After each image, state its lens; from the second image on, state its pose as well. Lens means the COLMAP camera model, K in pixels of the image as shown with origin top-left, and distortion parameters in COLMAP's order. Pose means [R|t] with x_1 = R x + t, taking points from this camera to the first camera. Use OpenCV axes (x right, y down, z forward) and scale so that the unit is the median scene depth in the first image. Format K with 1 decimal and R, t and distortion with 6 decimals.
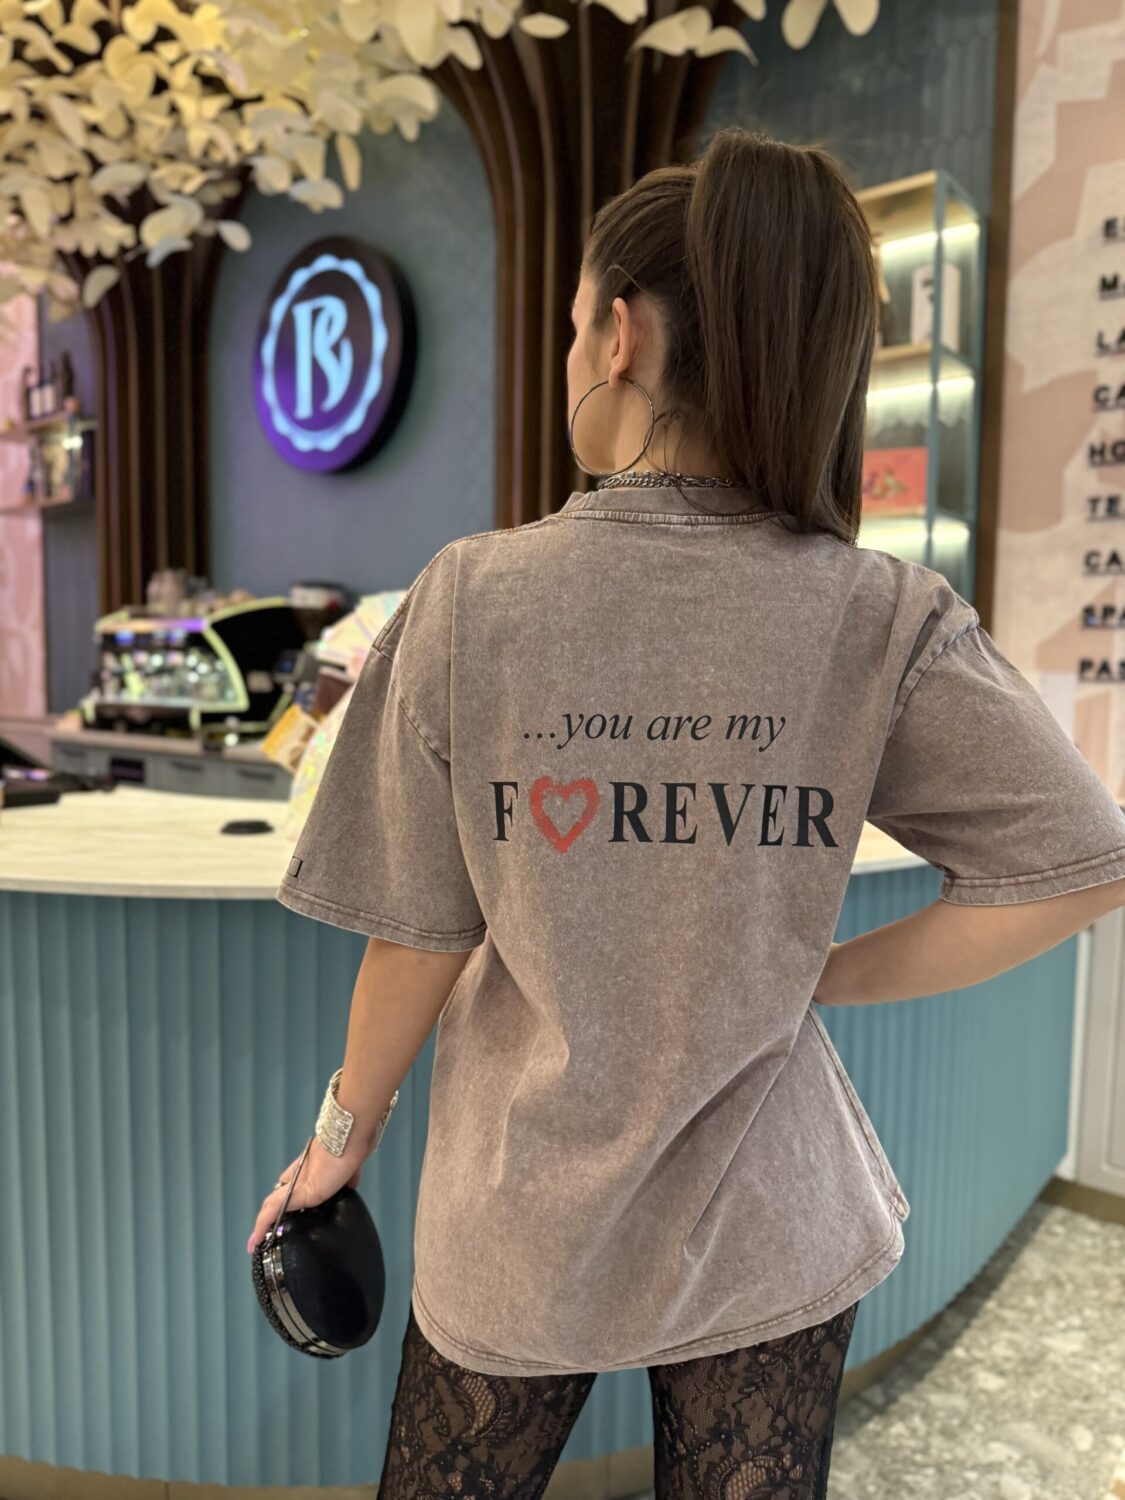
lens RADIAL K [[1077.2, 0, 558.3], [0, 1077.2, 756.5], [0, 0, 1]] dist [-0.015726, 0.003527]
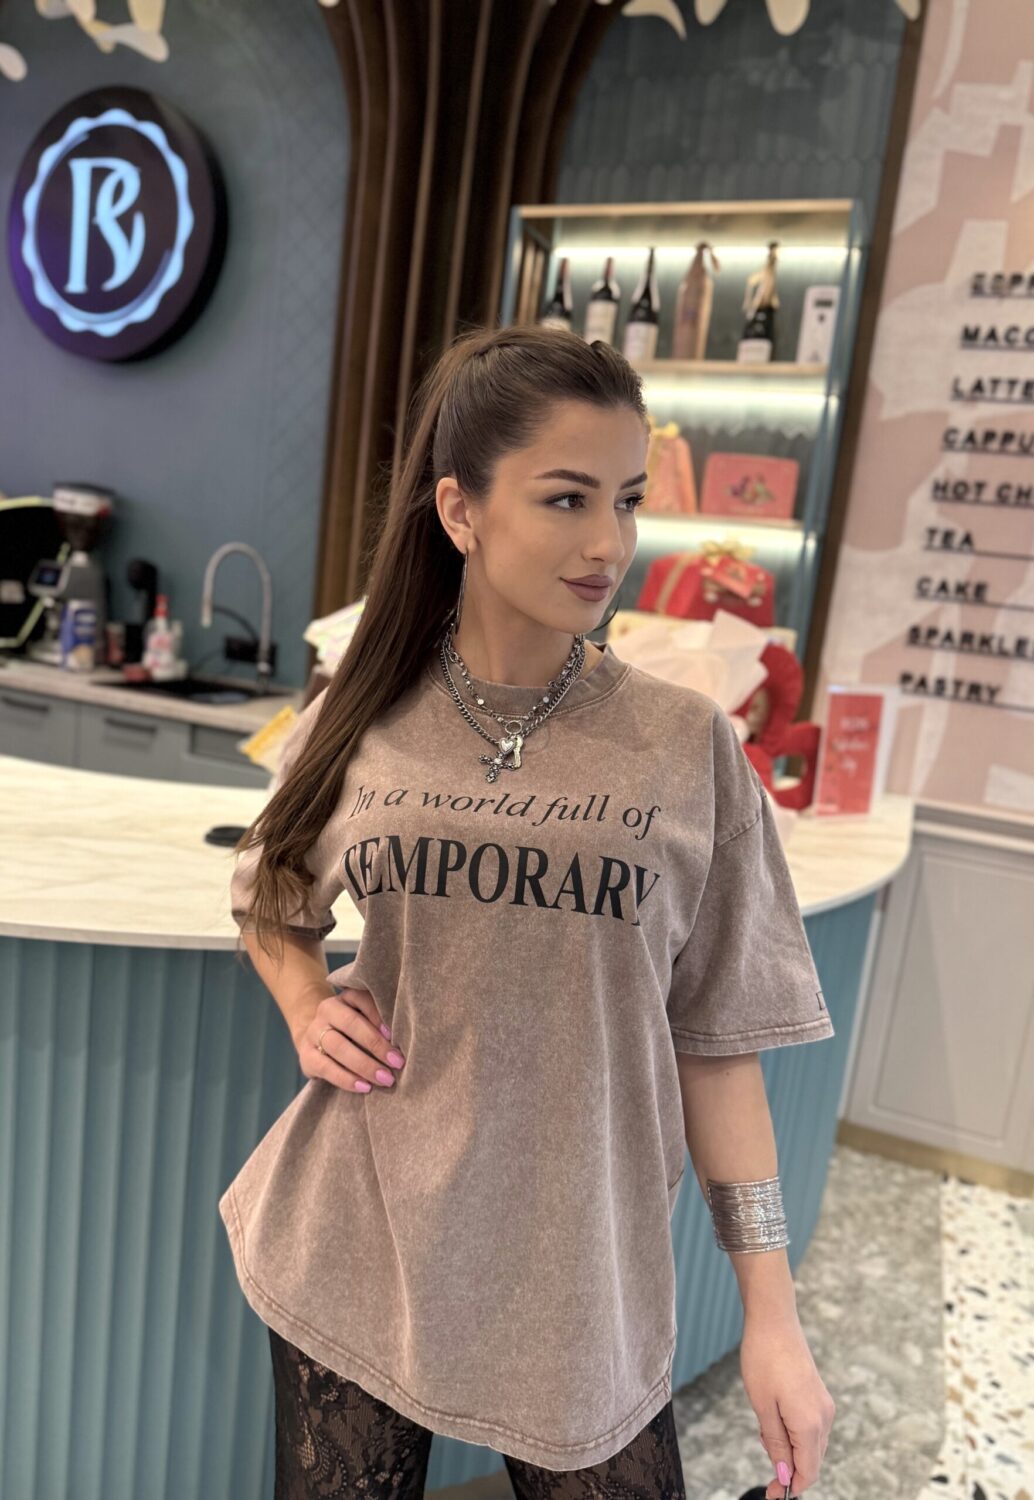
lens RADIAL K [[1073.1, 0, 489.0], [0, 1073.1, 760.8], [0, 0, 1]] dist [-0.010805, -0.000902]
pose [[0.955725, 0.046005, 0.290642, -0.284224], [-0.076175, 0.992715, 0.093354, -0.081623], [-0.284230, -0.111361, 0.952267, 0.055639]]
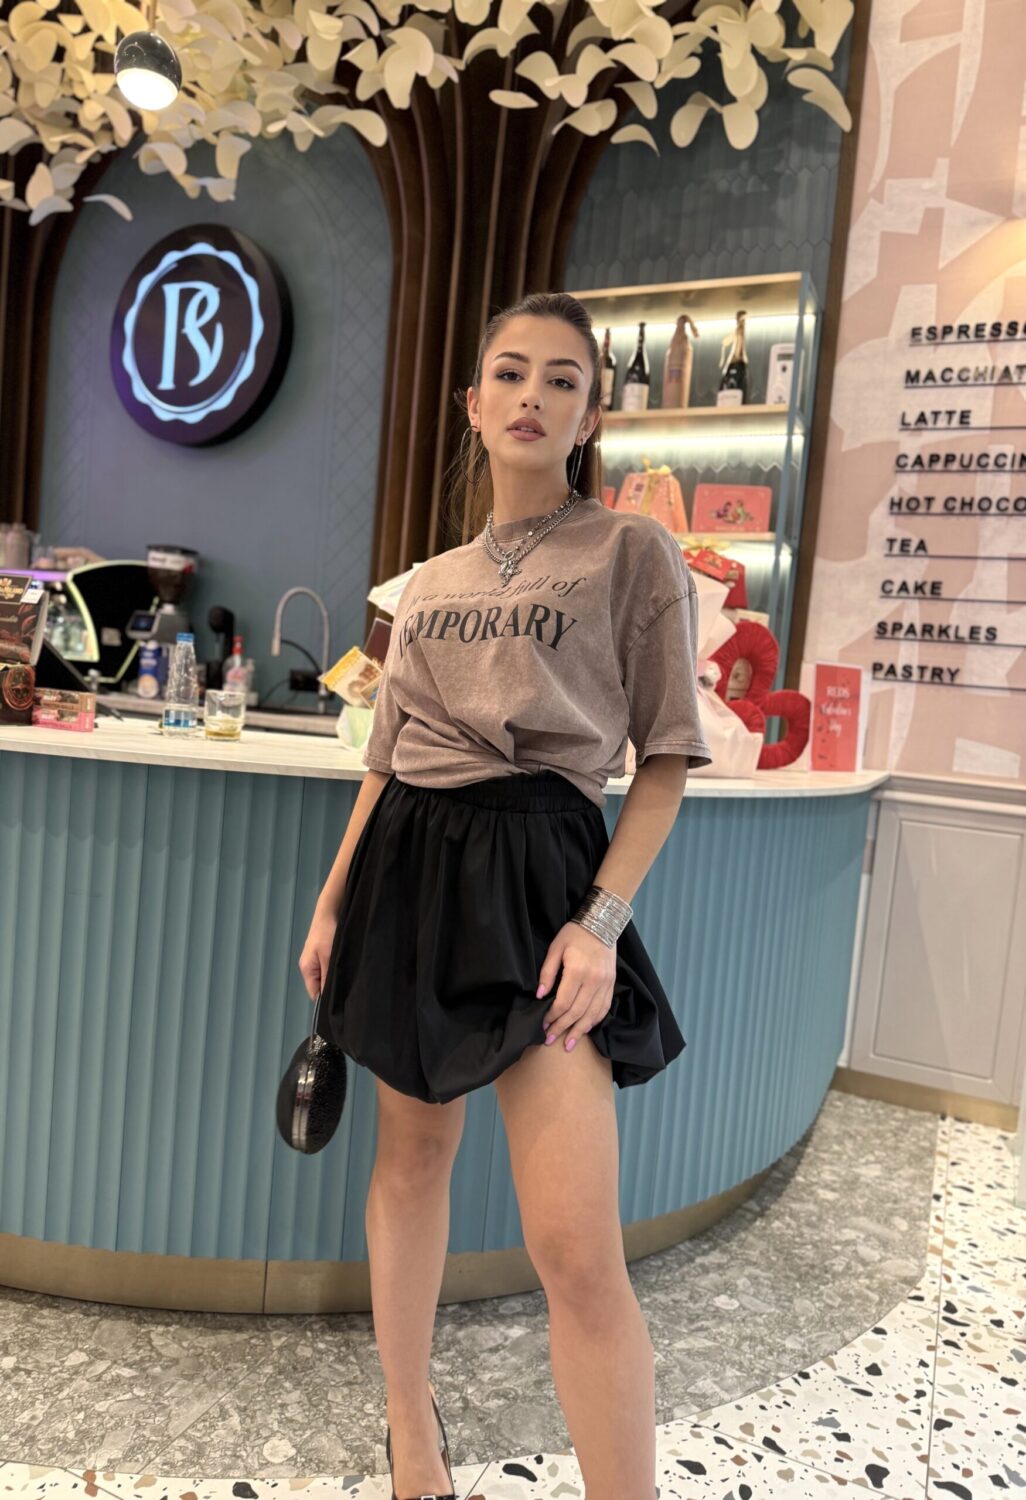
lens RADIAL K [[1062.2, 0, 465.9], [0, 1062.2, 756.2], [0, 0, 1]] dist [0.000361, -0.008974]
pose [[0.972153, 0.051637, 0.228588, -0.322368], [-0.051558, 0.998650, -0.006320, 0.064492], [-0.228606, -0.005642, 0.973503, -0.157096]]
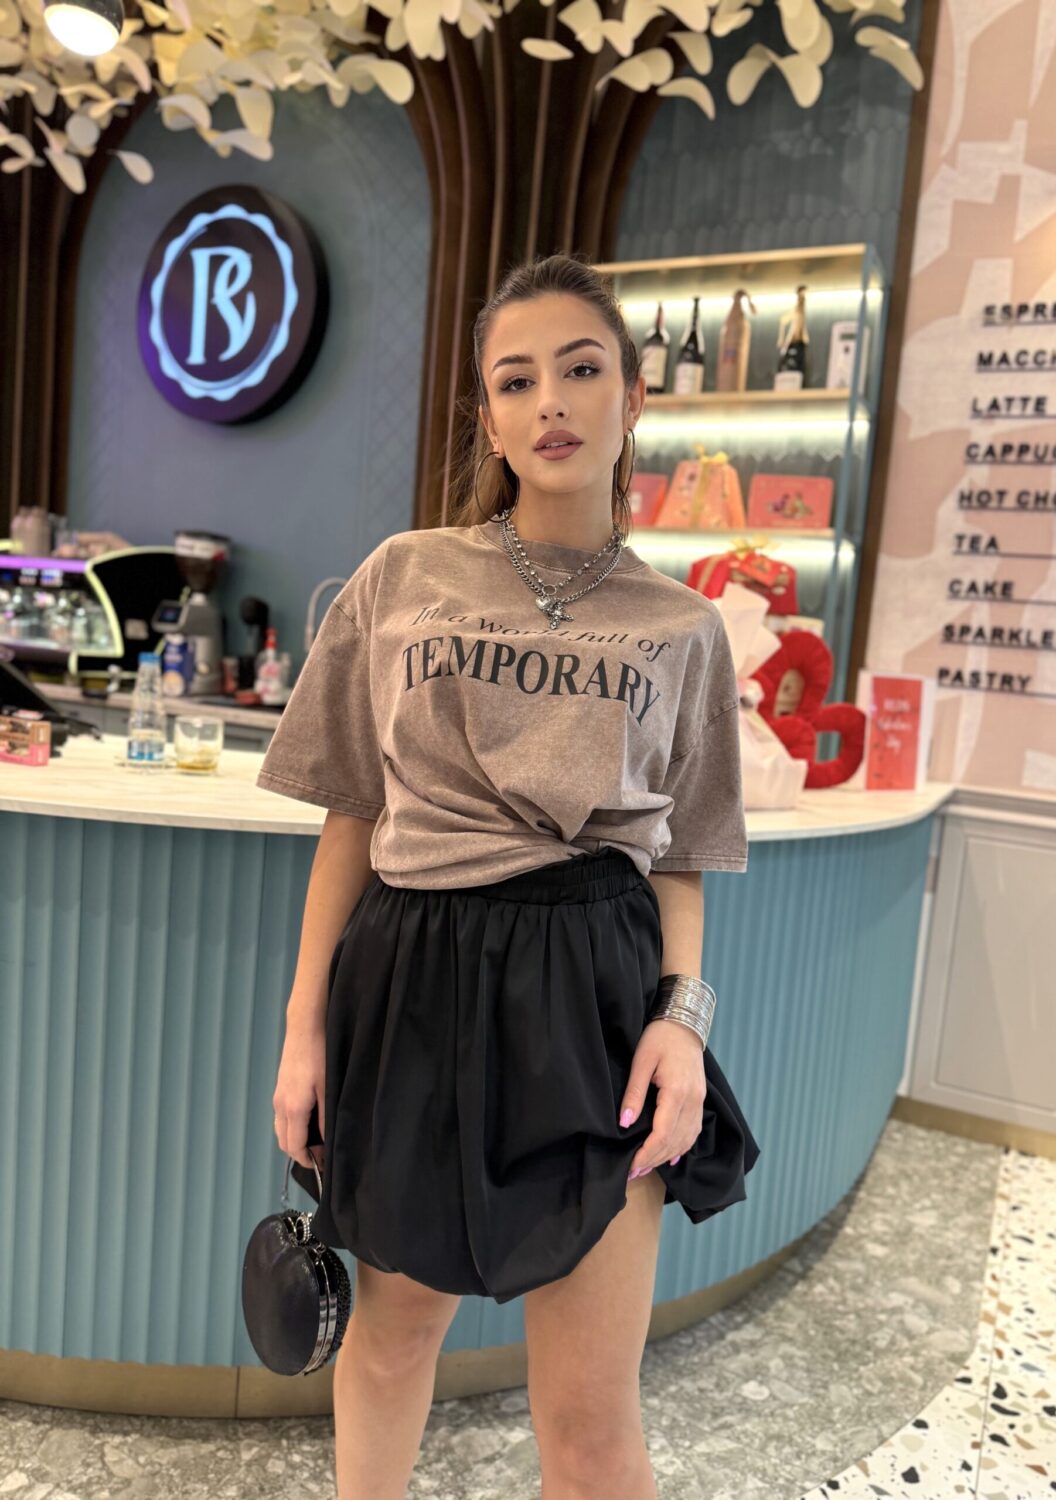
lens RADIAL K [[1068.2, 0, 569.7], [0, 1068.2, 757.1], [0, 0, 1]] dist [-0.004118, -0.004698]
pose [[0.968920, 0.047197, 0.242829, -0.237339], [-0.053925, 0.998321, 0.021129, 0.008103], [-0.241424, -0.033567, 0.969839, -0.080074]]
